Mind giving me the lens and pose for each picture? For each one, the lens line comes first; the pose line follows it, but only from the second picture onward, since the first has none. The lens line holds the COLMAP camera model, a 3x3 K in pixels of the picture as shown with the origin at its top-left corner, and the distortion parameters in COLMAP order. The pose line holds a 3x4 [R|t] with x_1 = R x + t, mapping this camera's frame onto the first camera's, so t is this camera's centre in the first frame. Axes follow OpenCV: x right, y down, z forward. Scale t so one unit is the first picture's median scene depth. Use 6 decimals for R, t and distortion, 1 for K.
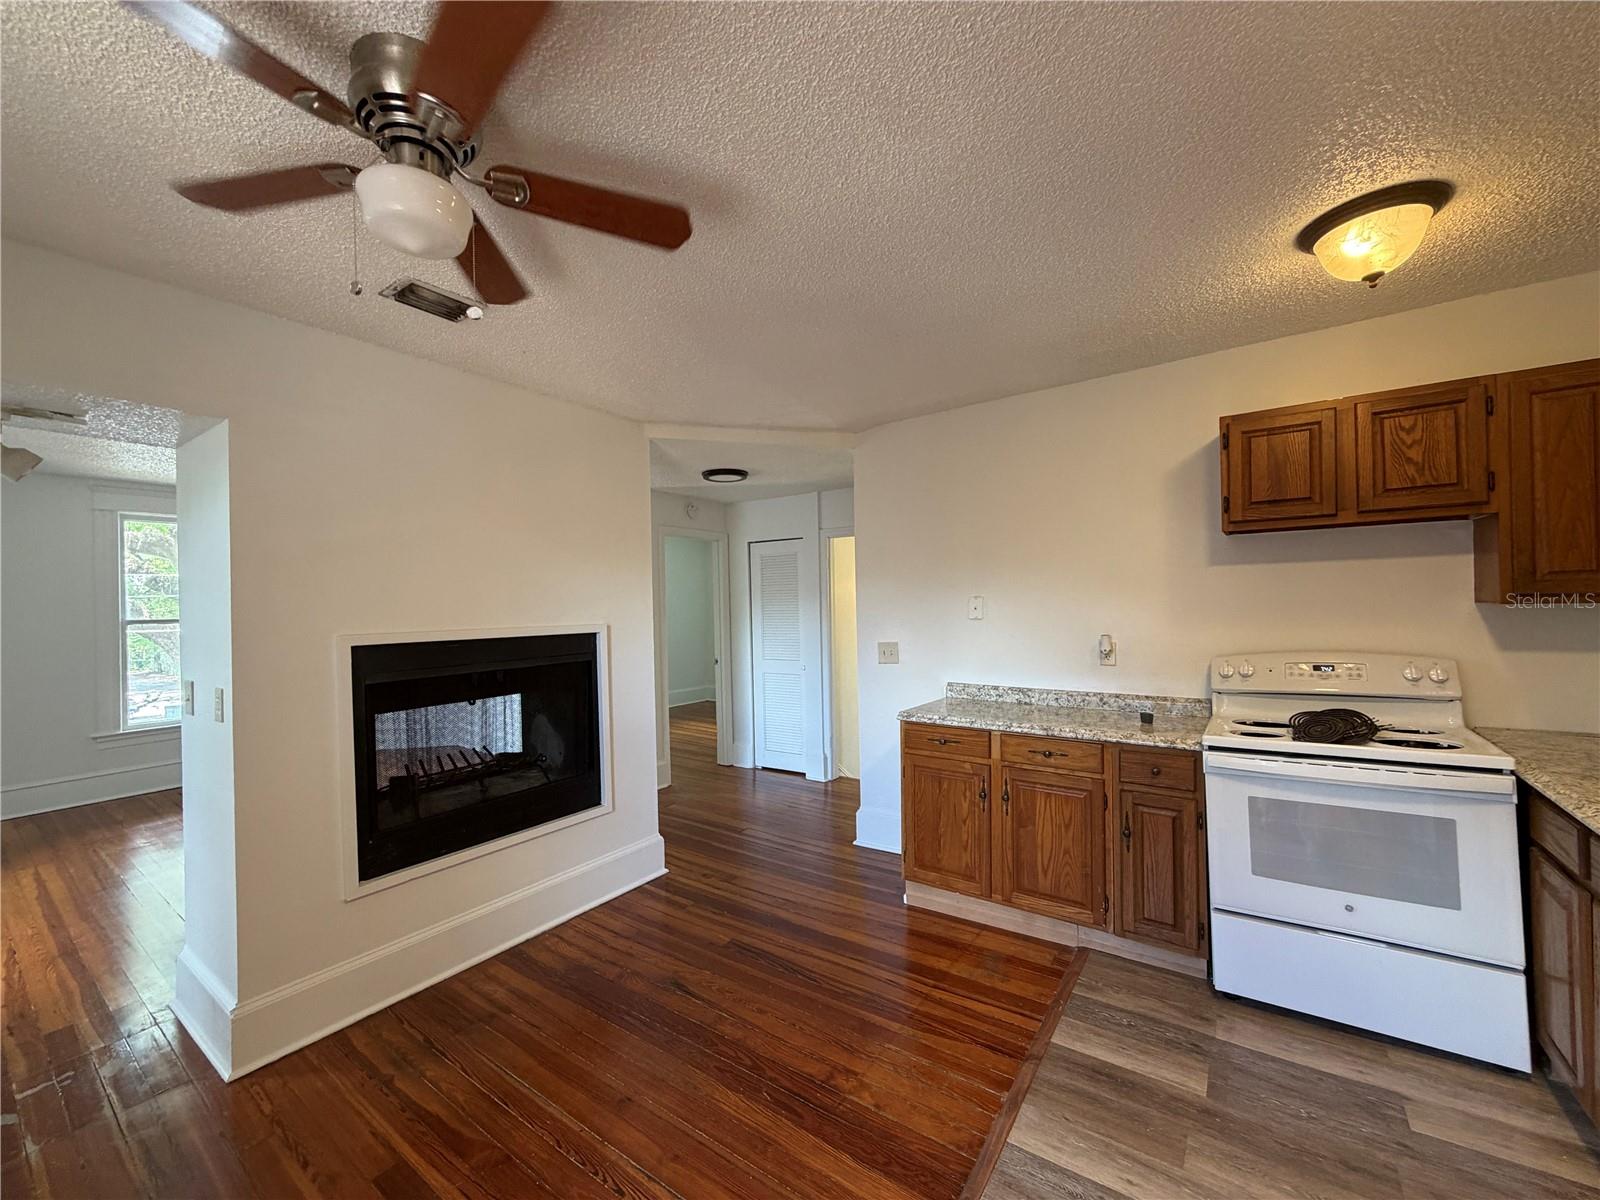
lens RADIAL K [[631.1, 0, 798.7], [0, 631.1, 602.0], [0, 0, 1]] dist [-0.010786, 0.000301]
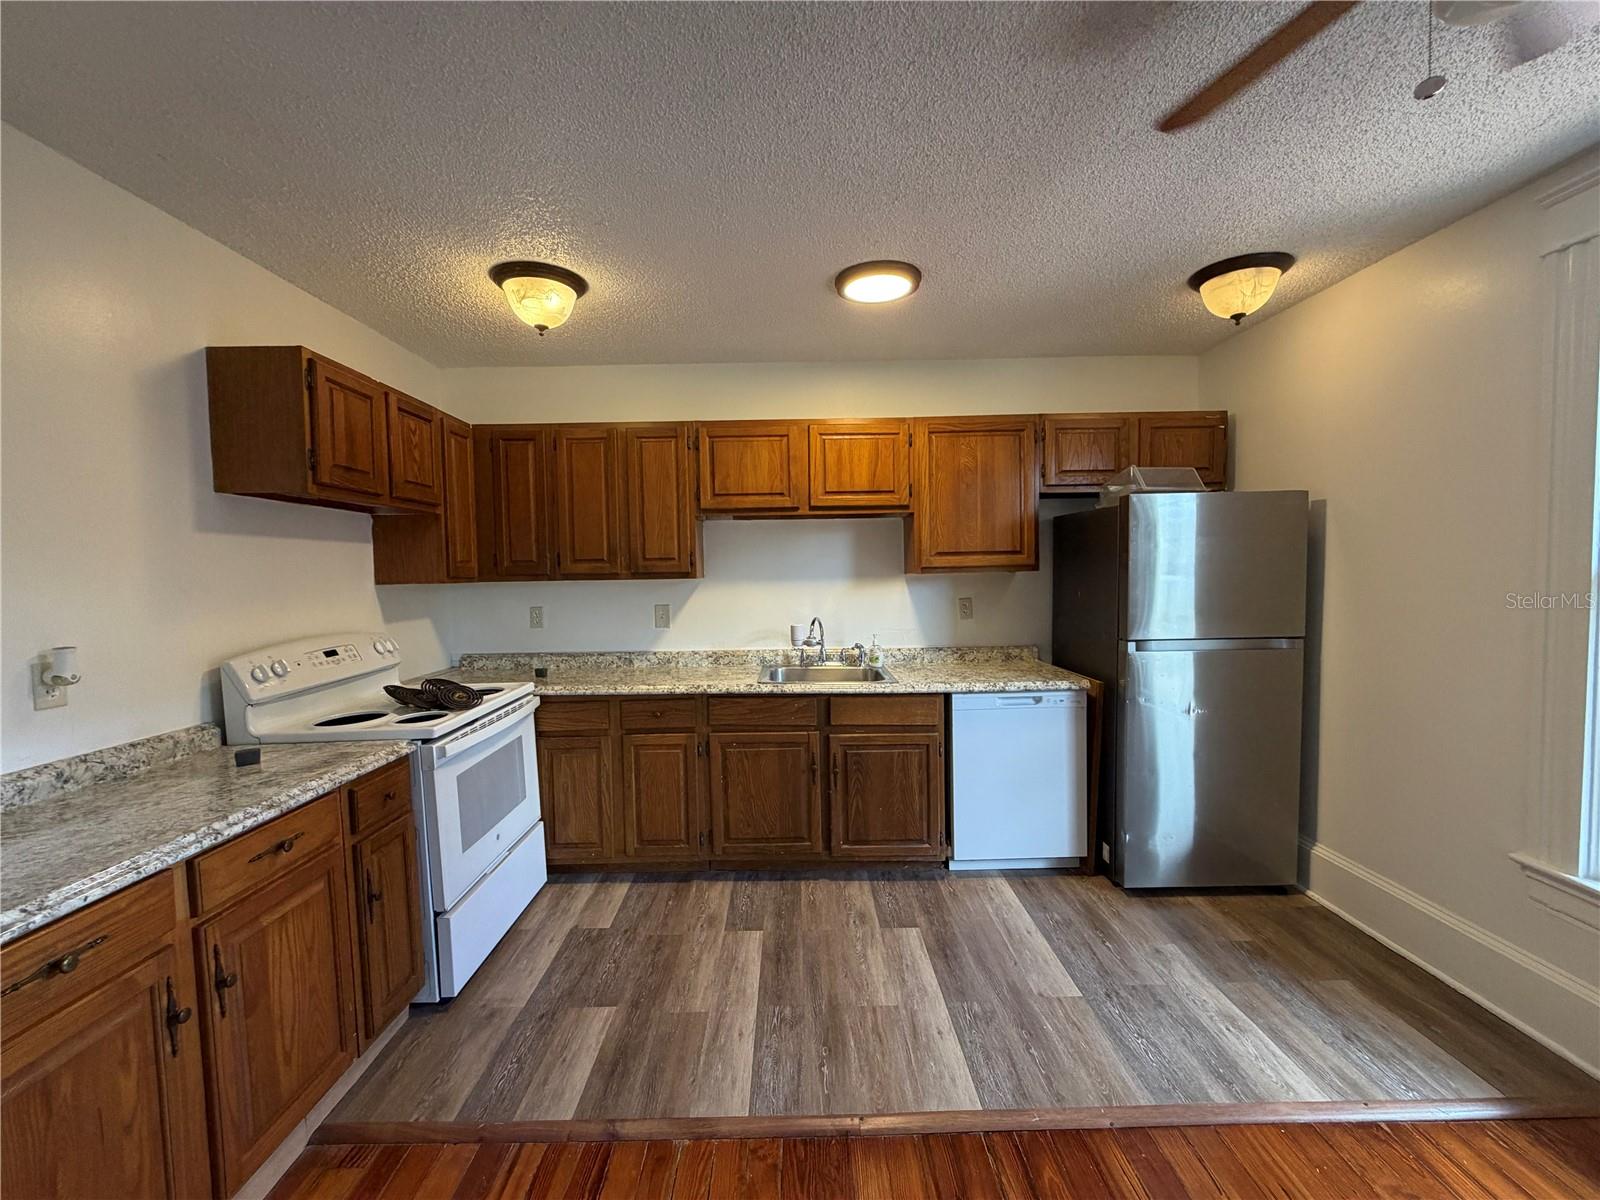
lens RADIAL K [[631.1, 0, 793.4], [0, 631.1, 601.0], [0, 0, 1]] dist [-0.010786, 0.000301]
pose [[-0.583633, -0.002926, 0.812012, -0.378550], [0.030752, 0.999196, 0.025704, 0.027433], [-0.811435, 0.039973, -0.583074, 1.123965]]
